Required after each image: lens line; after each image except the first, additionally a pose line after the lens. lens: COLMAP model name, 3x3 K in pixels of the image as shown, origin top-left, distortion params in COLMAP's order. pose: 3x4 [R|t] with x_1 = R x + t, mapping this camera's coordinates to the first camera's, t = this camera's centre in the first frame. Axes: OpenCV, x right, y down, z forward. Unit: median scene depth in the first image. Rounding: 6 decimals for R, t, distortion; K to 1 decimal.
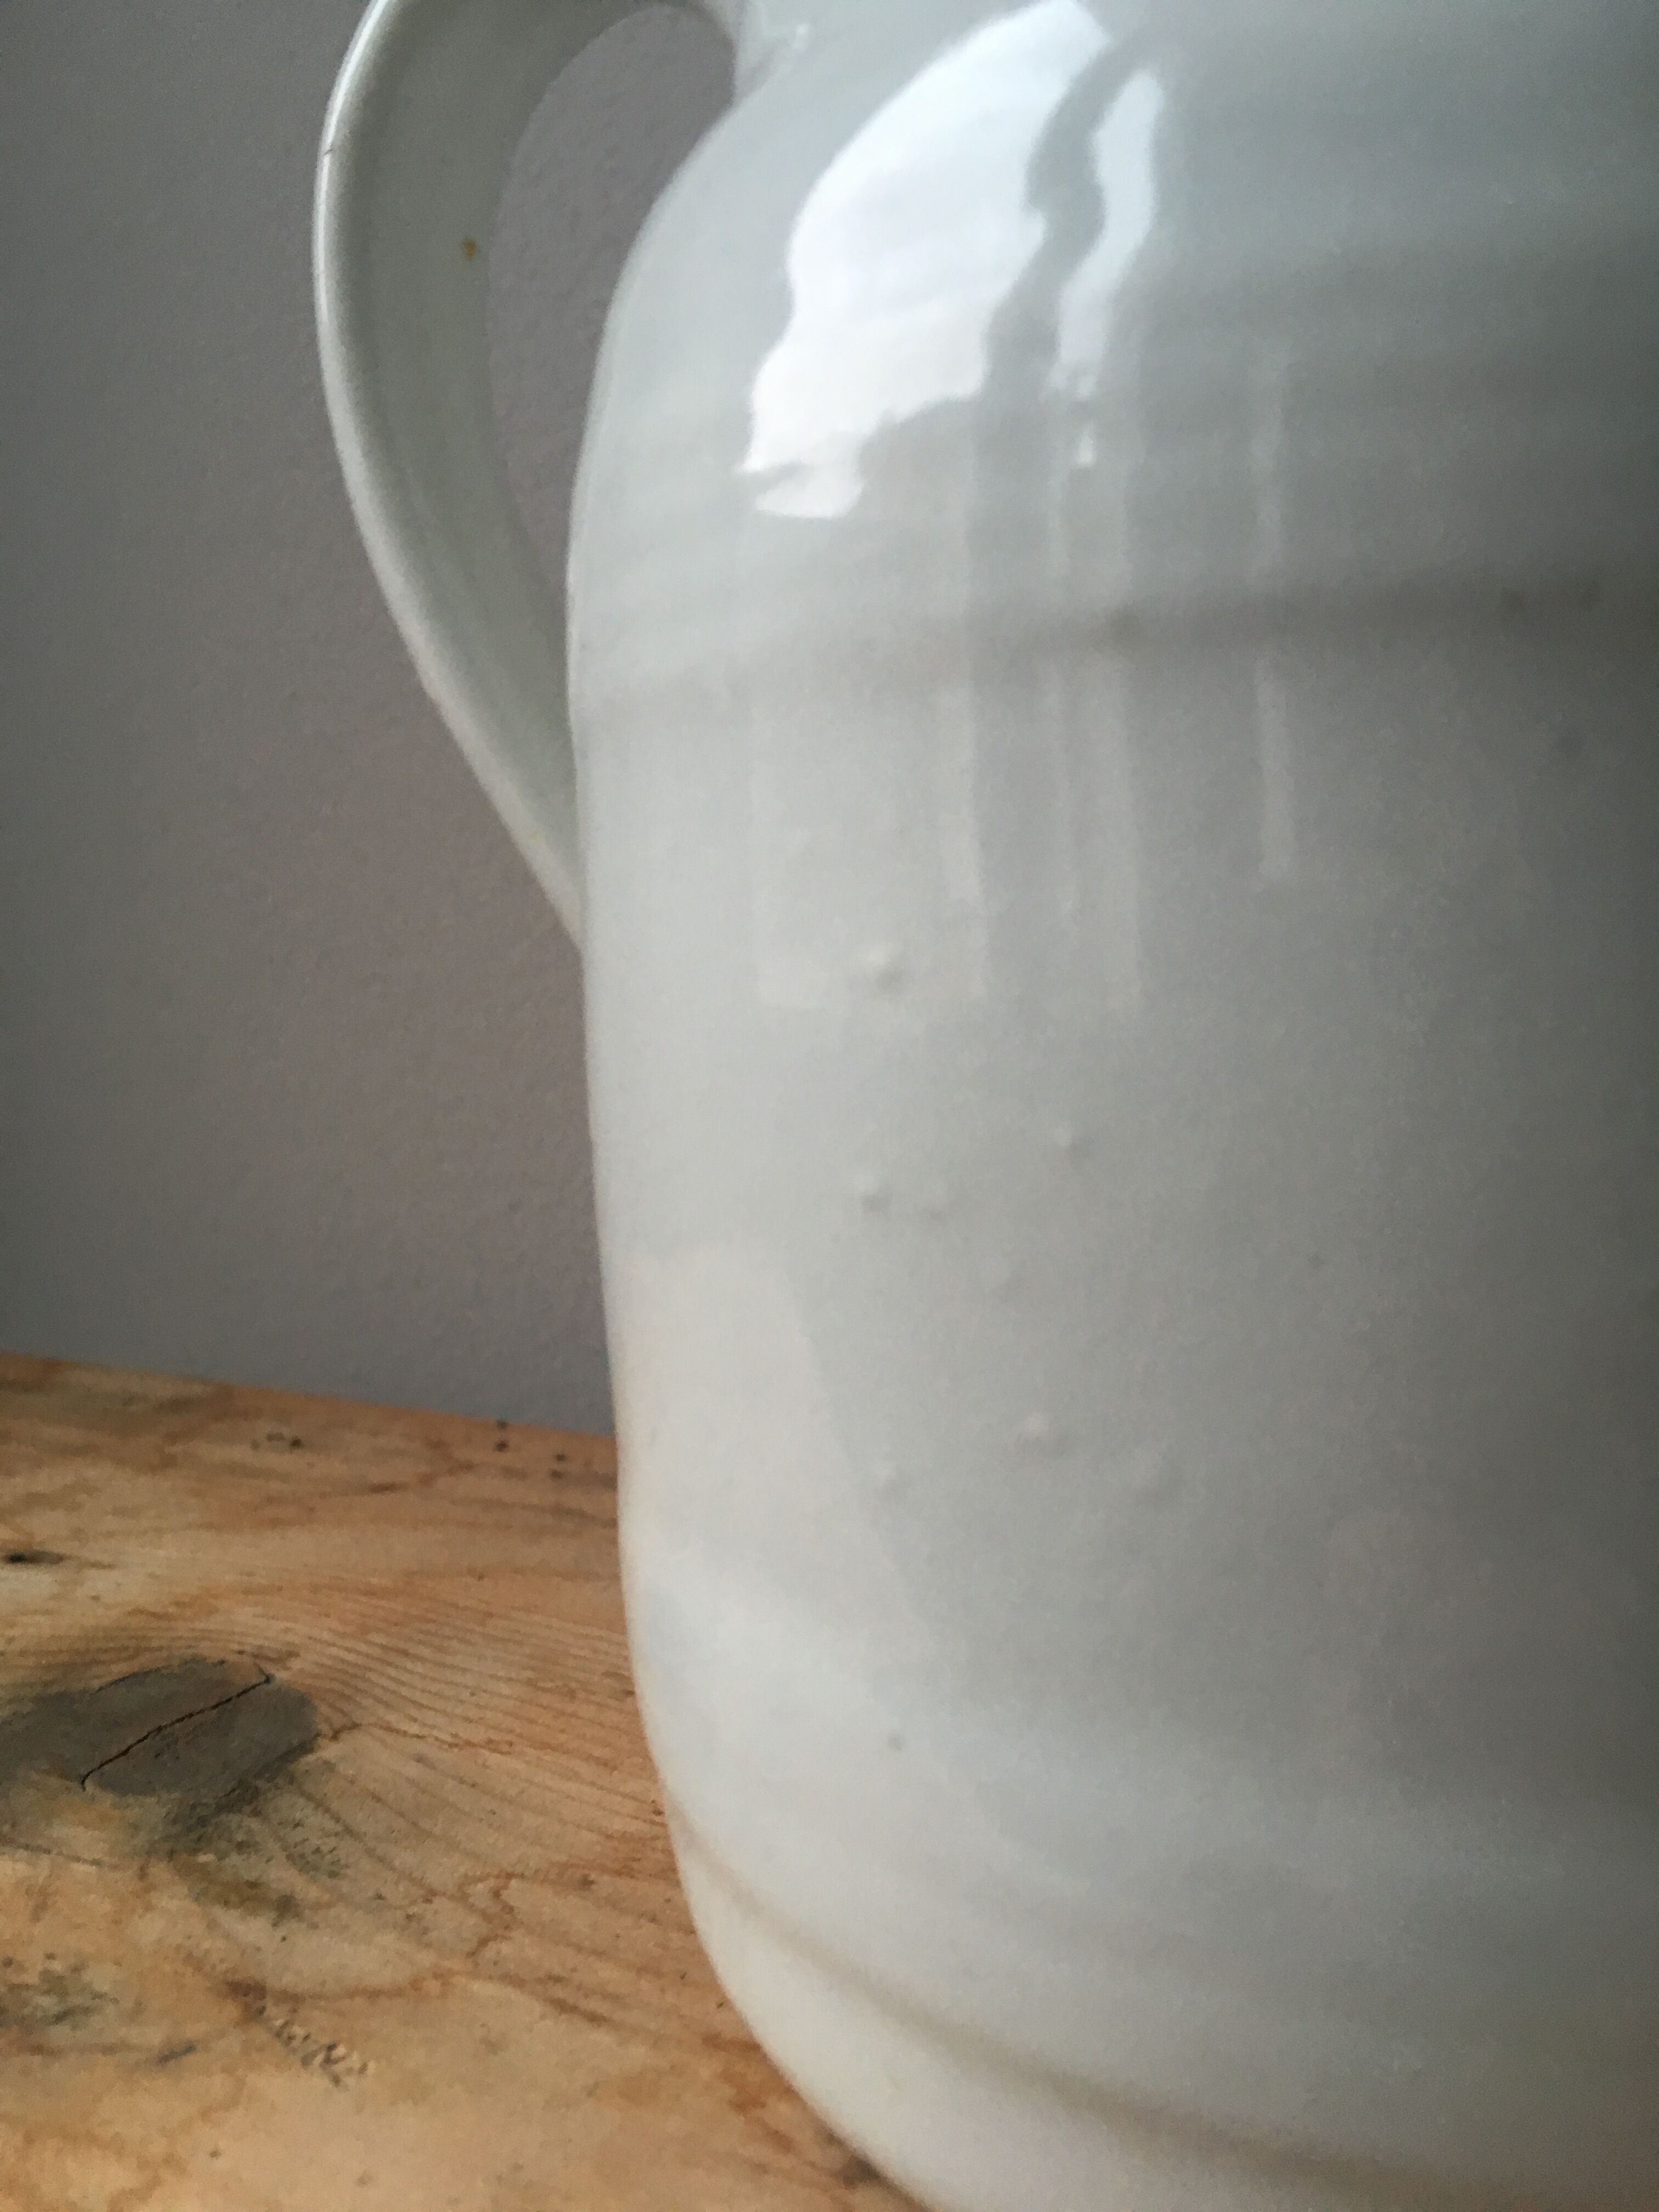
lens RADIAL K [[1885.1, 0, 833.3], [0, 1885.1, 1100.4], [0, 0, 1]] dist [0.016841, -0.016839]
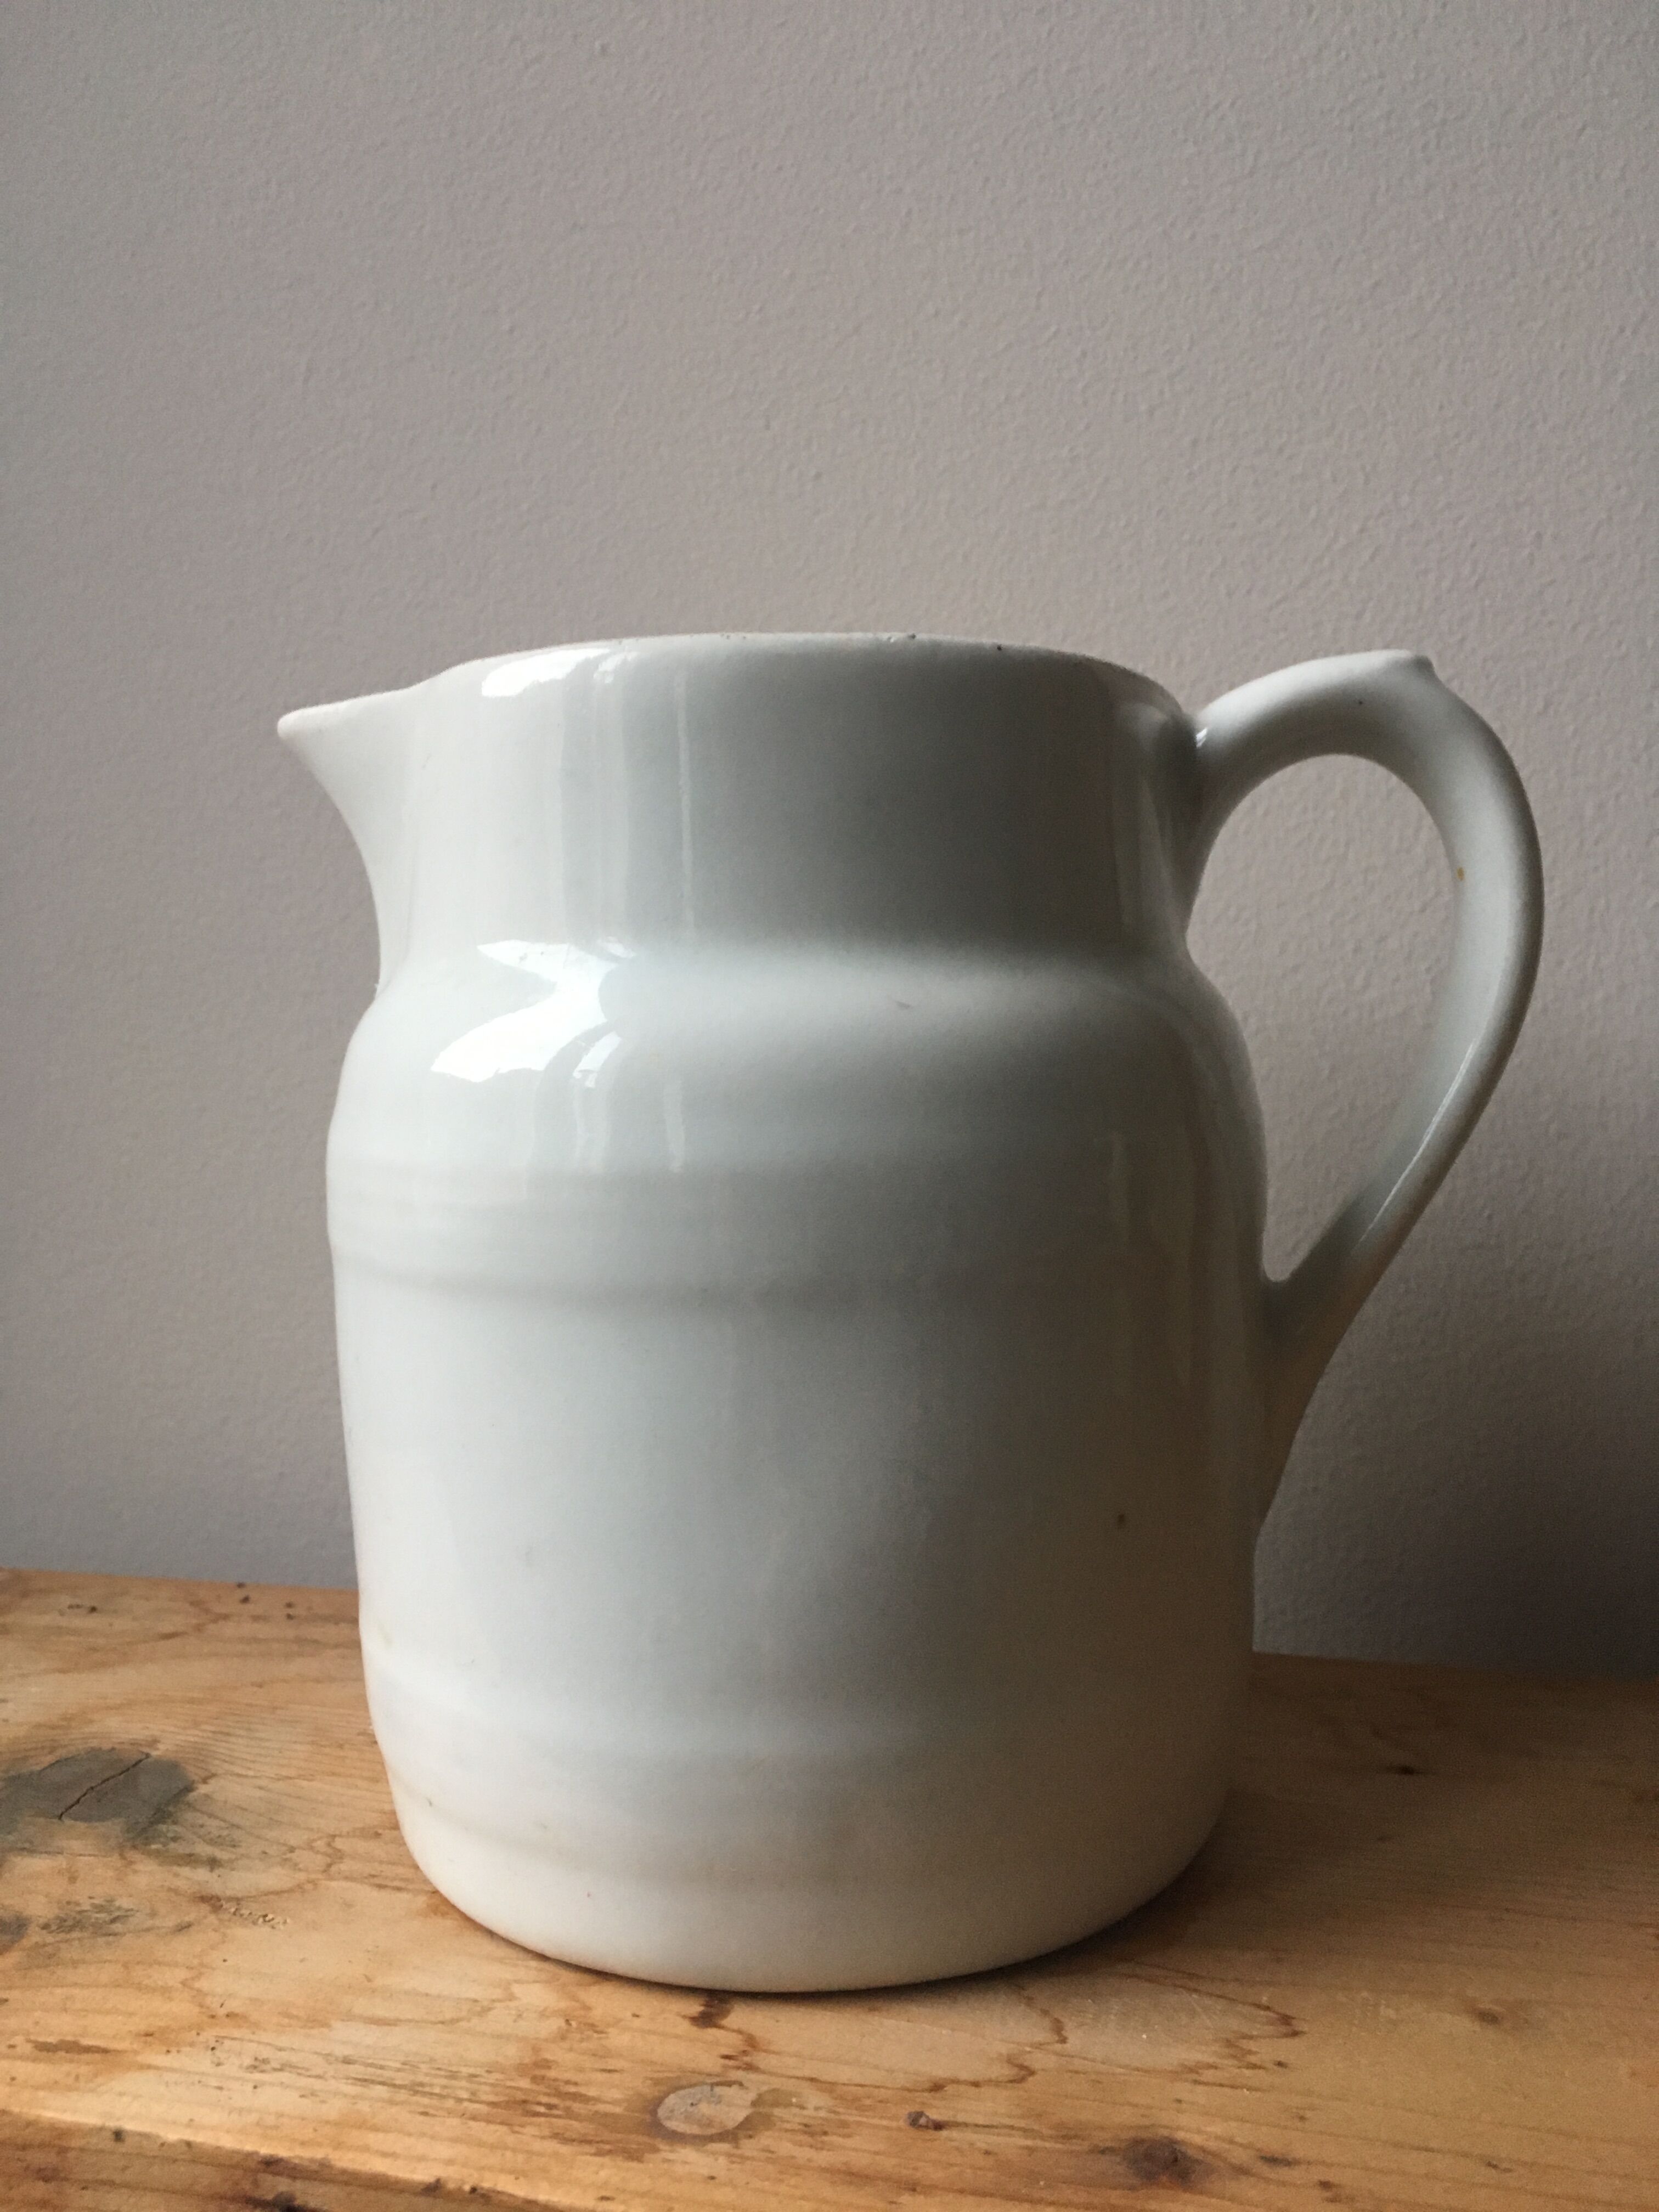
lens RADIAL K [[1885.1, 0, 832.6], [0, 1885.1, 1113.7], [0, 0, 1]] dist [0.016841, -0.016839]
pose [[0.972278, -0.015318, 0.233325, -0.104051], [0.026057, 0.998735, -0.043013, -0.185092], [-0.232371, 0.047900, 0.971447, -0.852732]]
